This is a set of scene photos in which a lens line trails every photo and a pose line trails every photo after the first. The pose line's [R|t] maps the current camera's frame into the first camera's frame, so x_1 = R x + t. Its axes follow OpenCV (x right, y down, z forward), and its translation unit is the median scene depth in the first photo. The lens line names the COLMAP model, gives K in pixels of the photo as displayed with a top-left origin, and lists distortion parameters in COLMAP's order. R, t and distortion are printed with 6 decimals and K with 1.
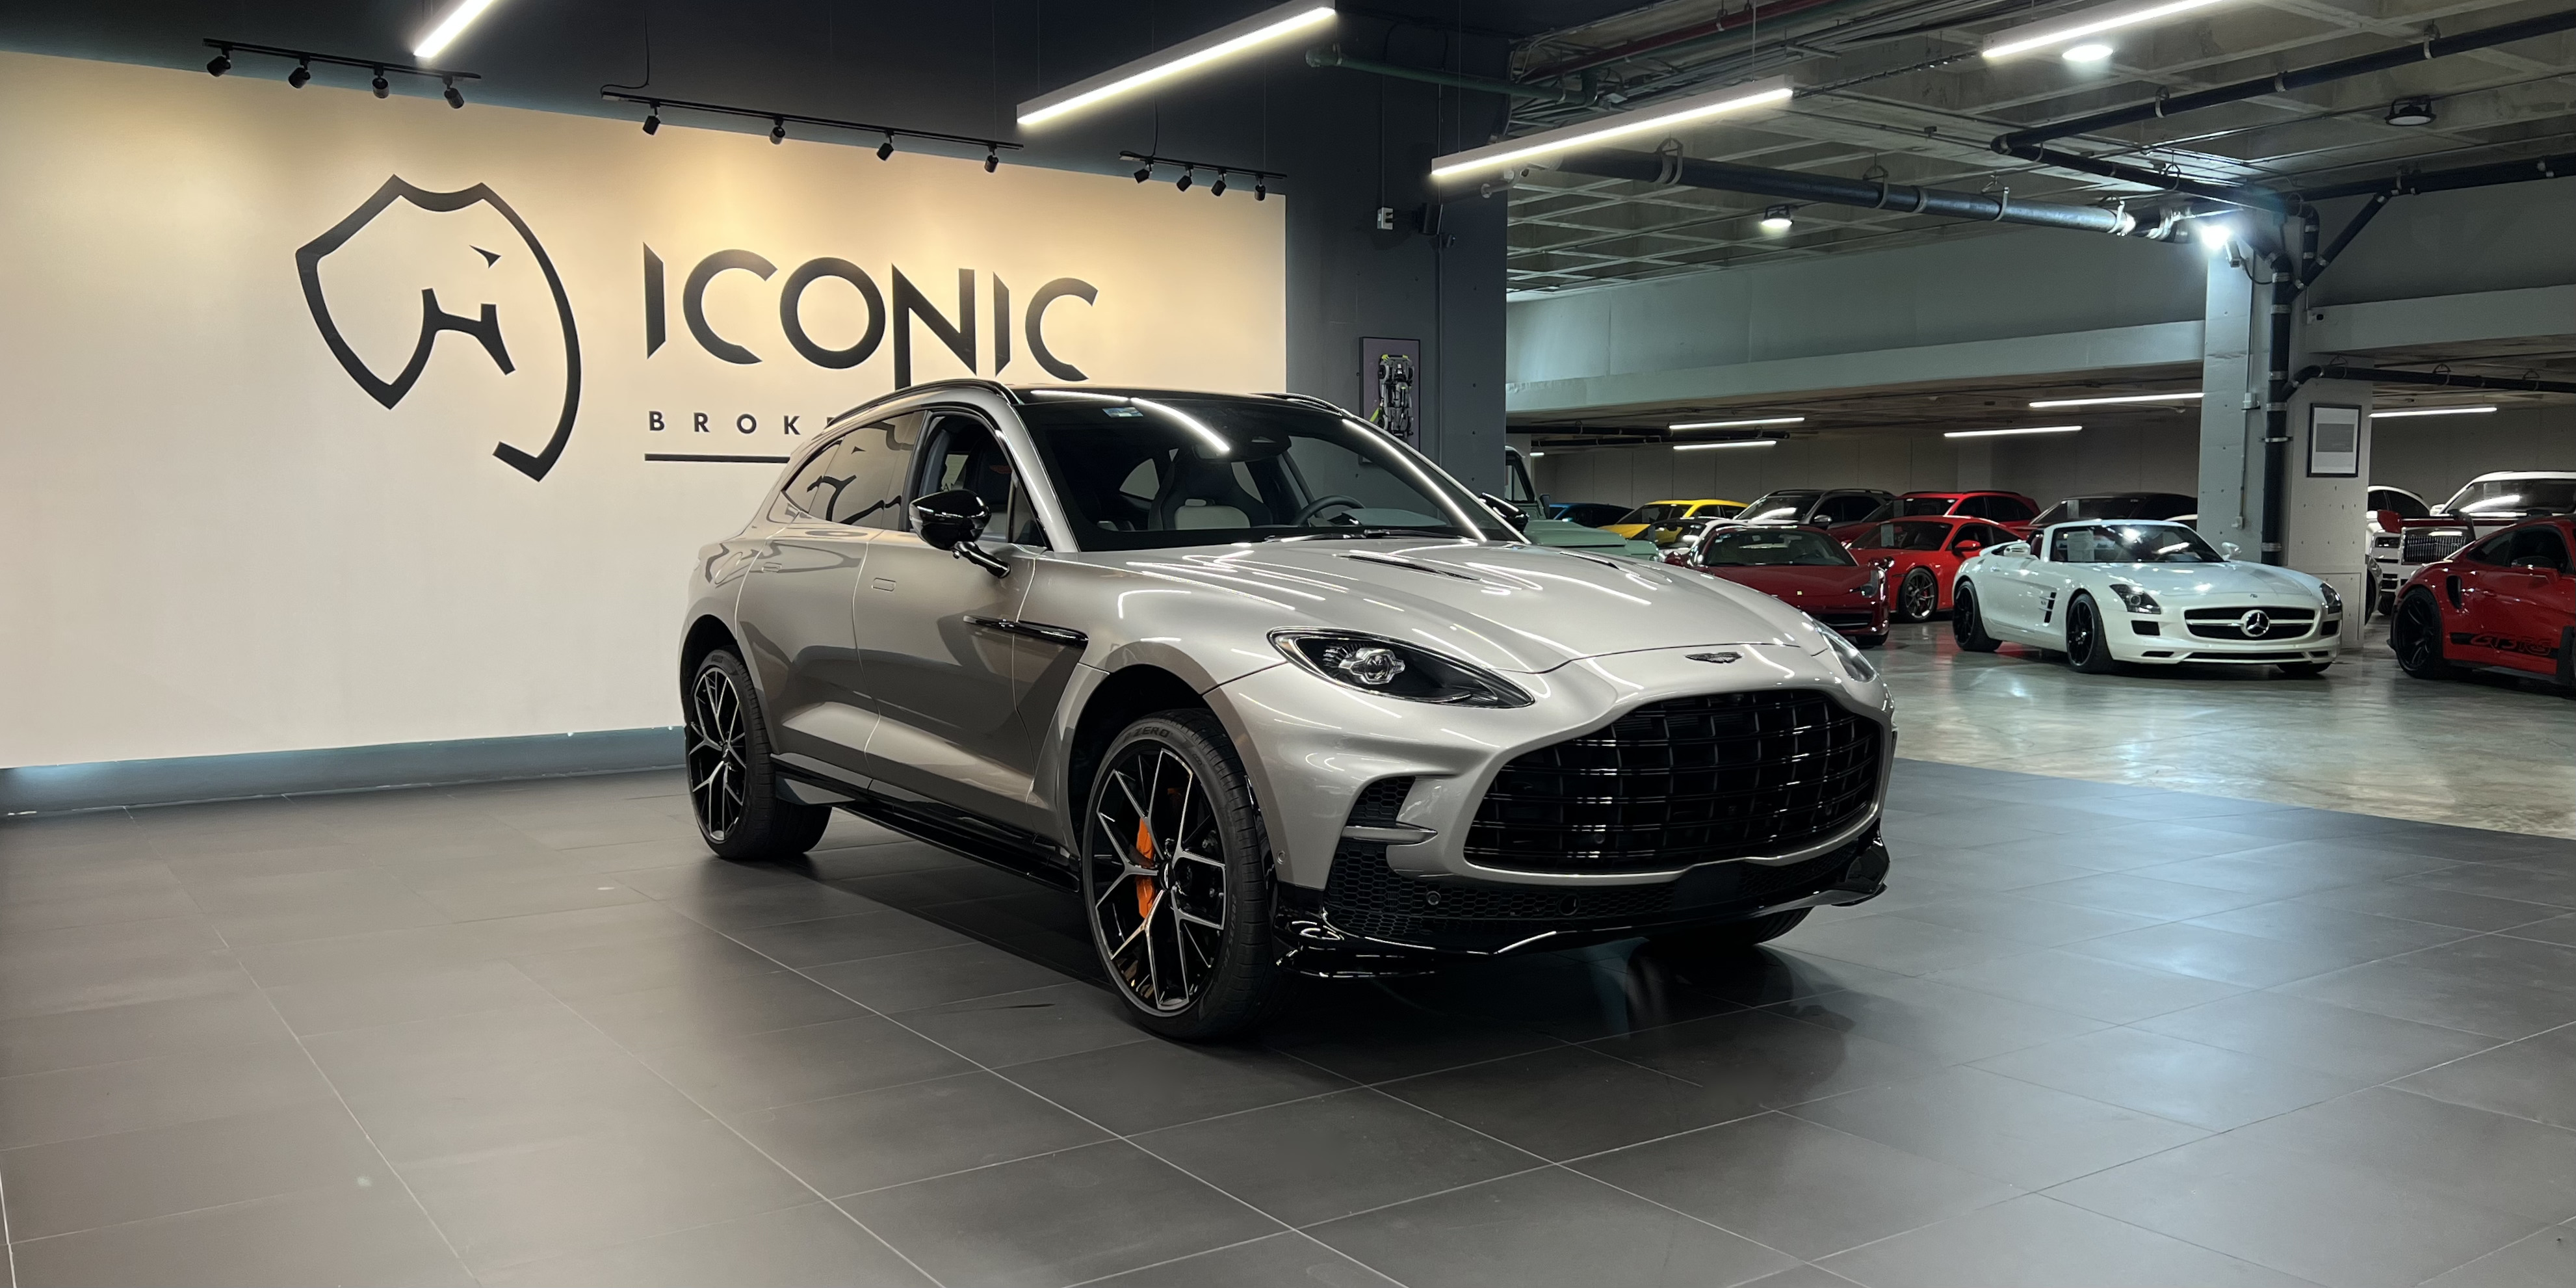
lens RADIAL K [[2058.0, 0, 1349.4], [0, 2058.0, 645.3], [0, 0, 1]] dist [0.087065, -0.109832]
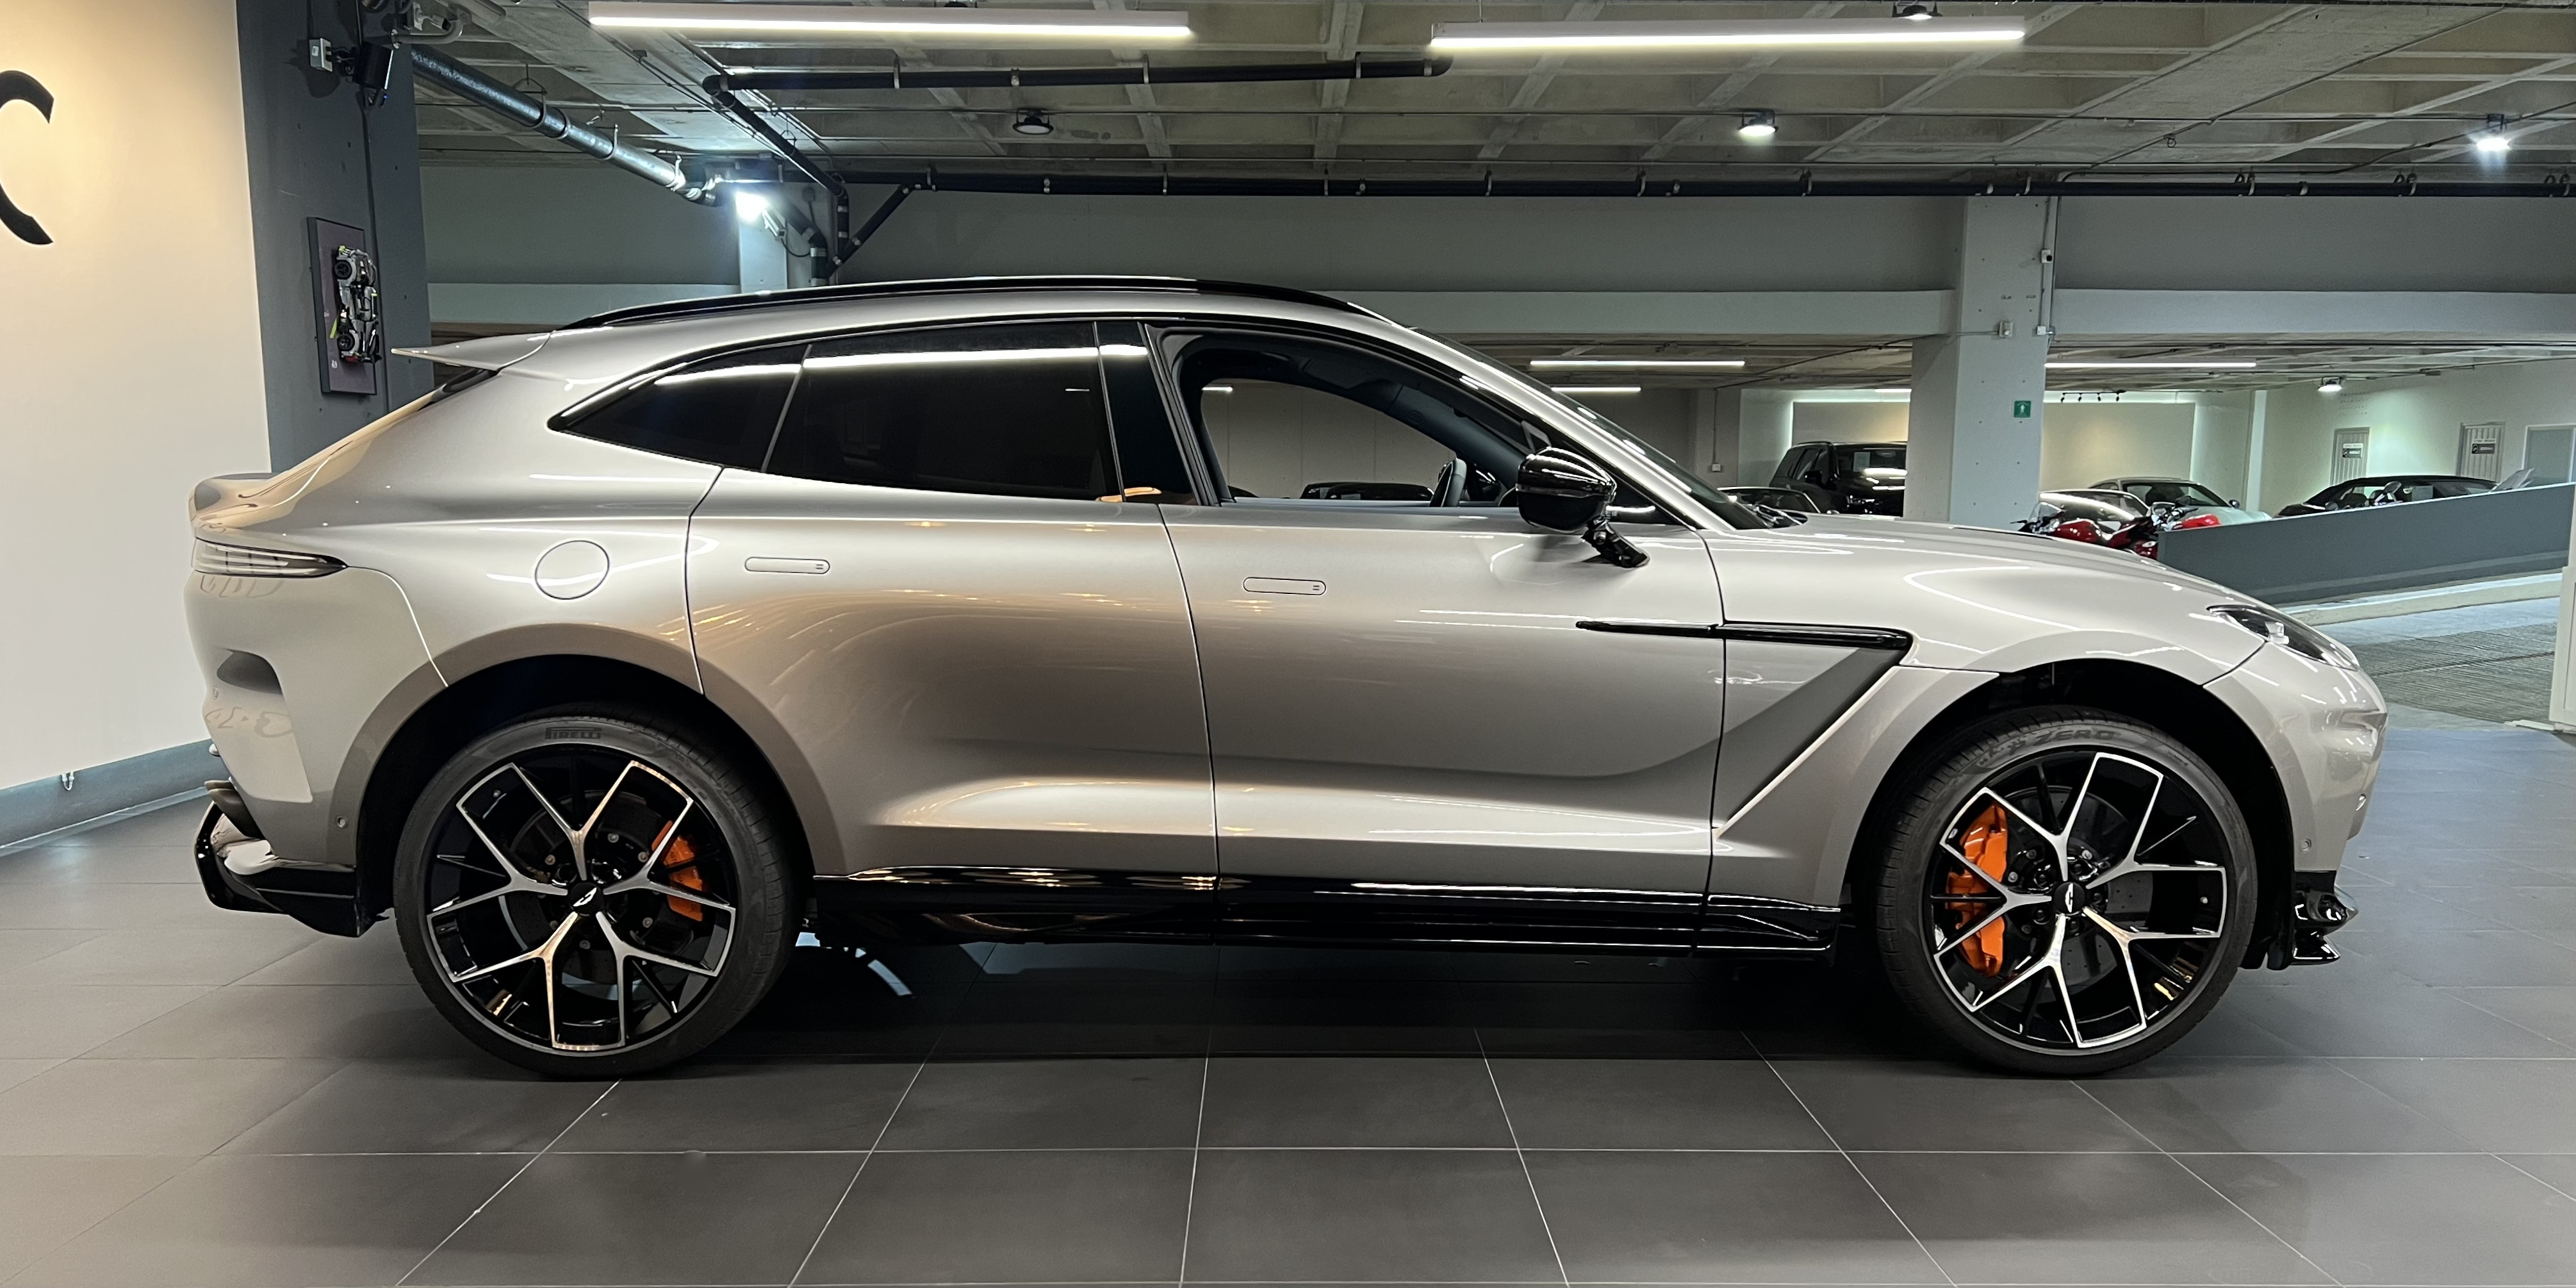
lens RADIAL K [[1958.6, 0, 1302.2], [0, 1958.6, 708.8], [0, 0, 1]] dist [0.081167, -0.079138]
pose [[0.550778, -0.093302, 0.829420, -0.334217], [0.045862, 0.995614, 0.081542, -0.017871], [-0.833391, -0.006872, 0.552642, 0.283331]]
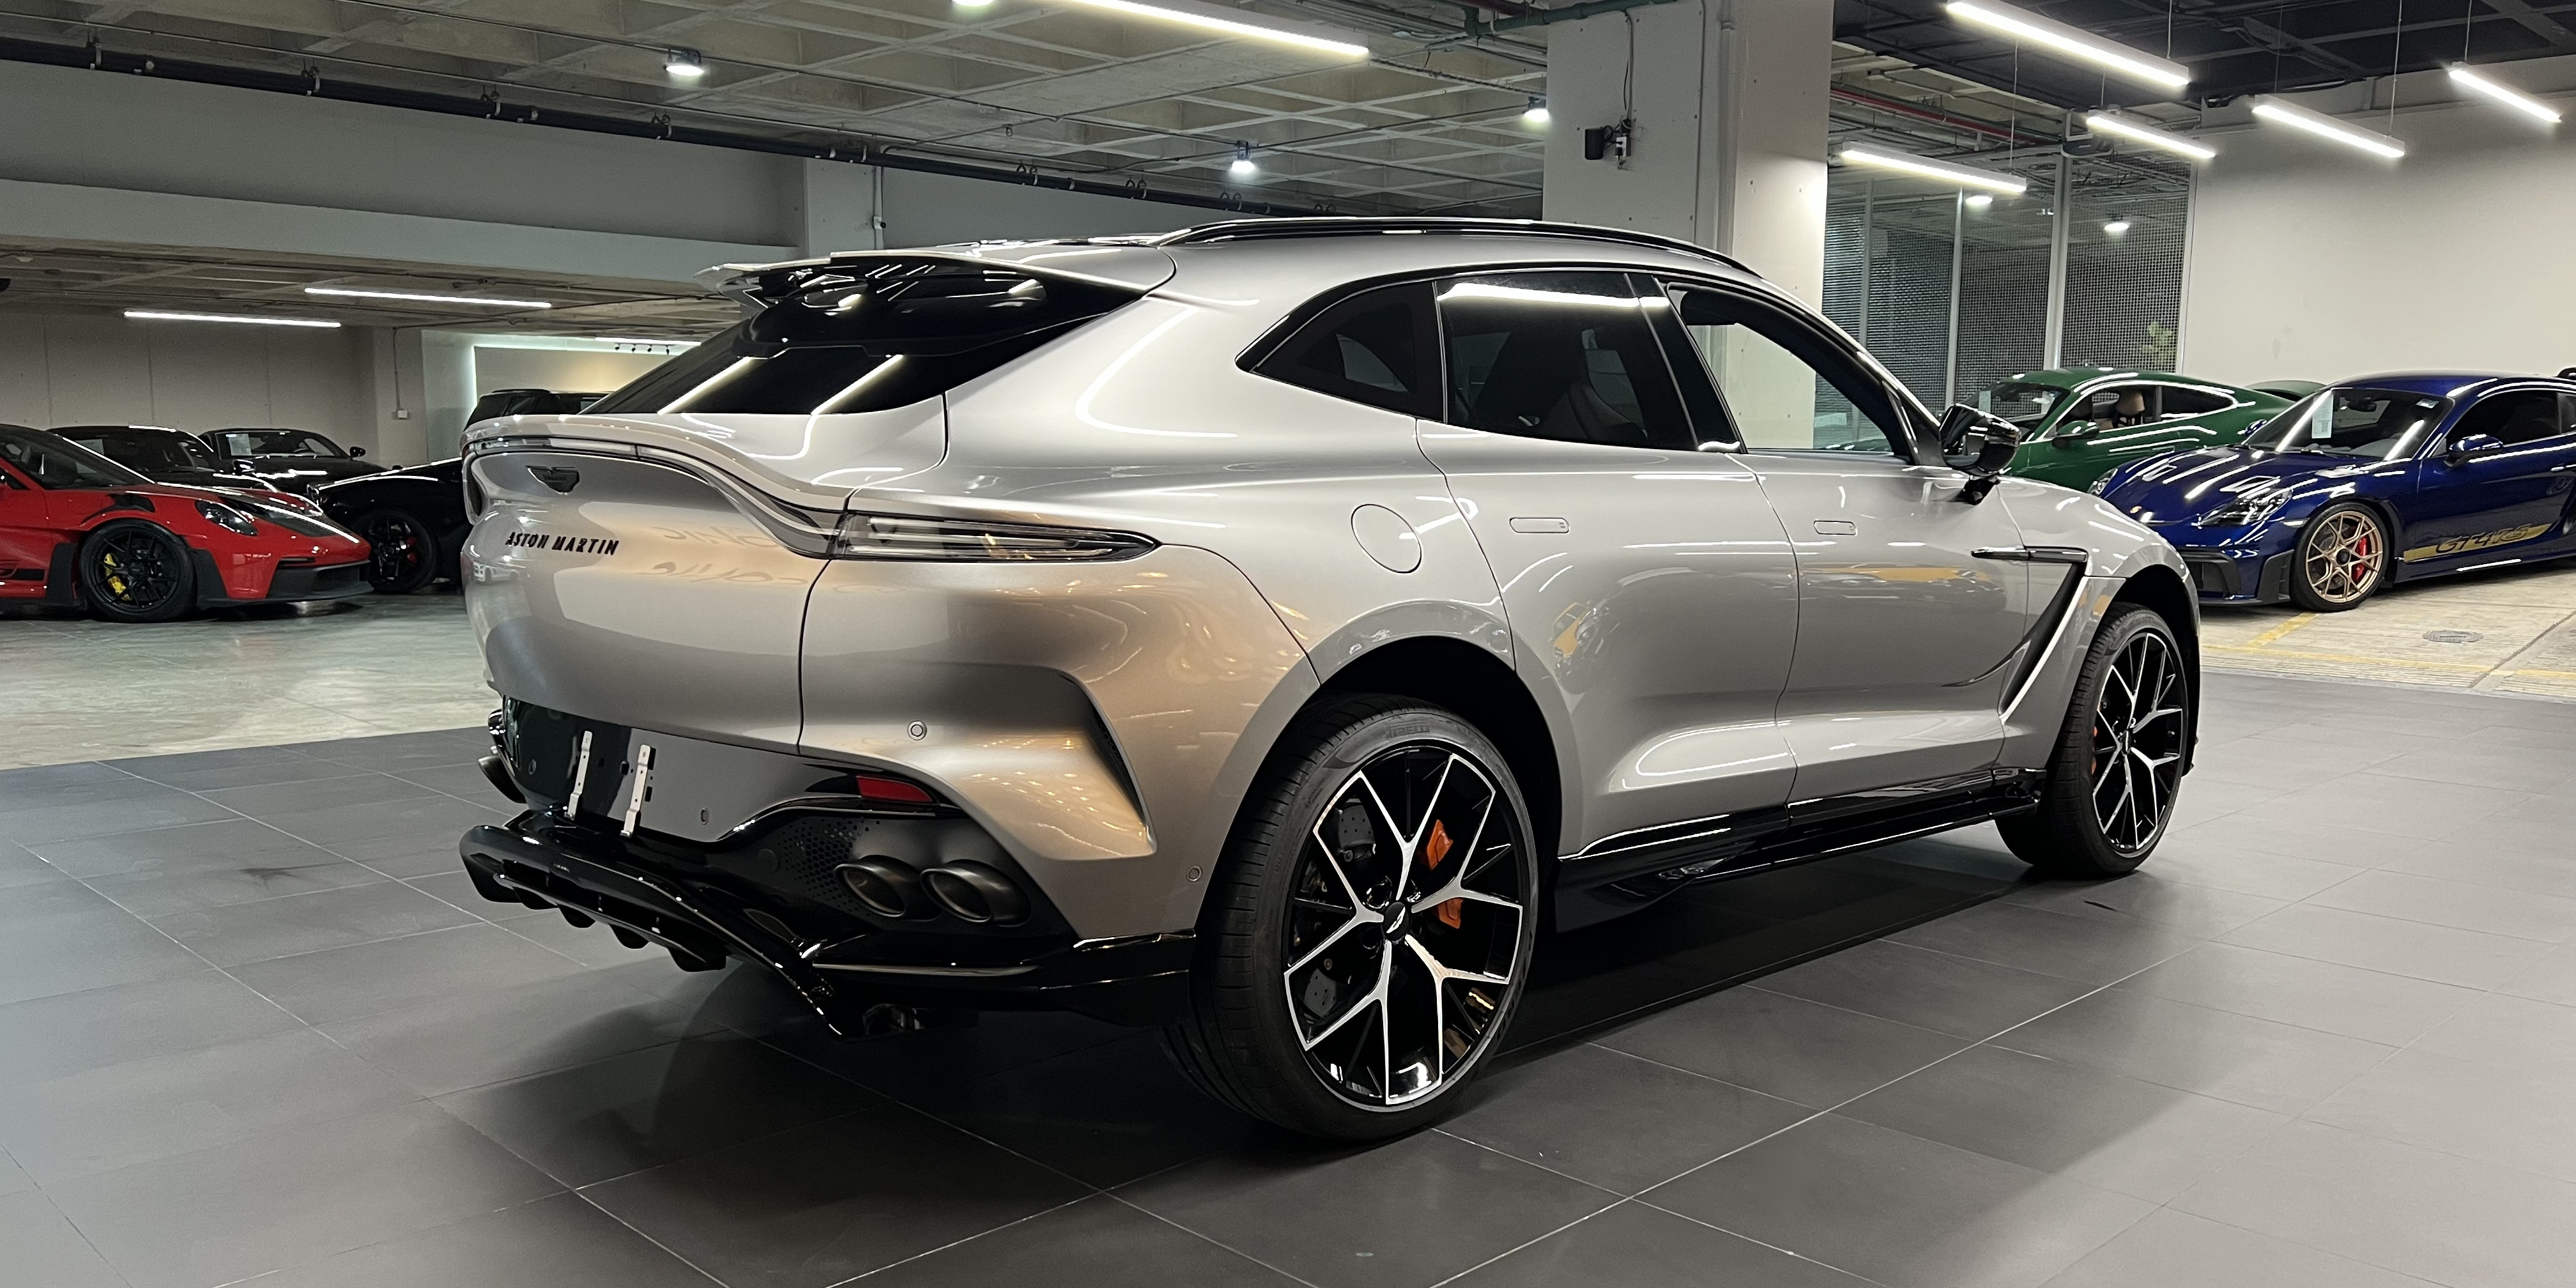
lens RADIAL K [[1940.4, 0, 1339.1], [0, 1940.4, 645.0], [0, 0, 1]] dist [0.065894, -0.092405]
pose [[-0.178689, -0.103329, 0.978465, -0.386779], [0.051094, 0.992154, 0.114106, -0.033768], [-0.982578, 0.070383, -0.172008, 0.579197]]
